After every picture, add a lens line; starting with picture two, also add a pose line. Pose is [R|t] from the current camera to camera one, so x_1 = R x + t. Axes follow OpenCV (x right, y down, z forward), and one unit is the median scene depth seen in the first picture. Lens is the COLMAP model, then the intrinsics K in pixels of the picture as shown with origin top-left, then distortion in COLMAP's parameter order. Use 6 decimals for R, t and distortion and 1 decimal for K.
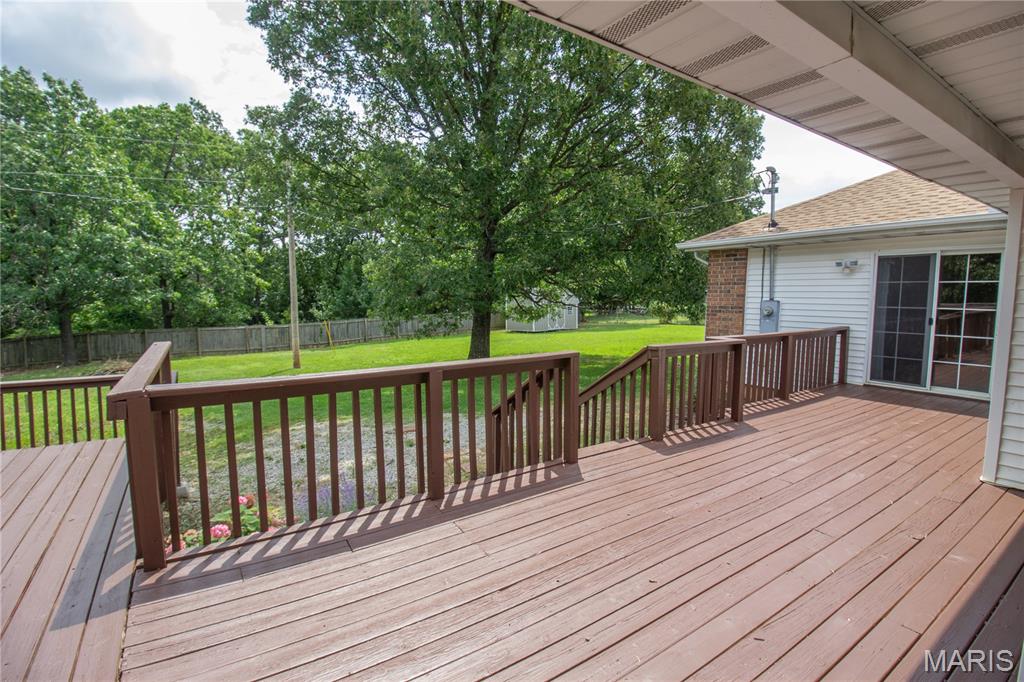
lens RADIAL K [[480.2, 0, 510.8], [0, 480.2, 340.4], [0, 0, 1]] dist [-0.020318, -0.001633]
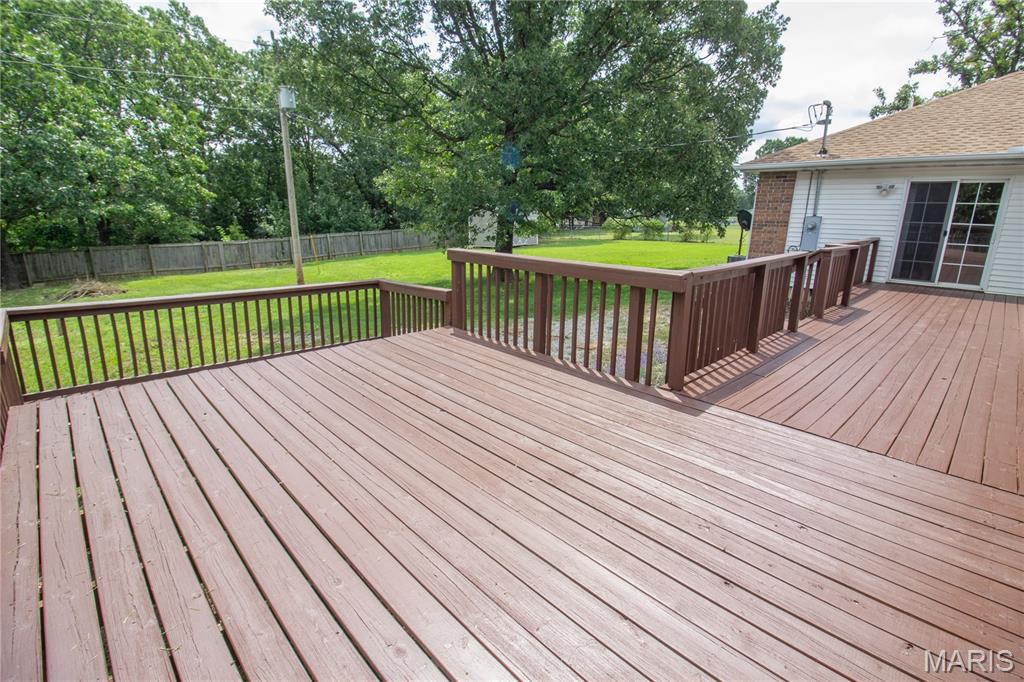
lens RADIAL K [[480.2, 0, 511.7], [0, 480.2, 341.7], [0, 0, 1]] dist [-0.020318, -0.001633]
pose [[0.984666, -0.037762, 0.170311, -0.448455], [0.007908, 0.984949, 0.172665, 0.017391], [-0.174268, -0.168670, 0.970145, -0.109790]]
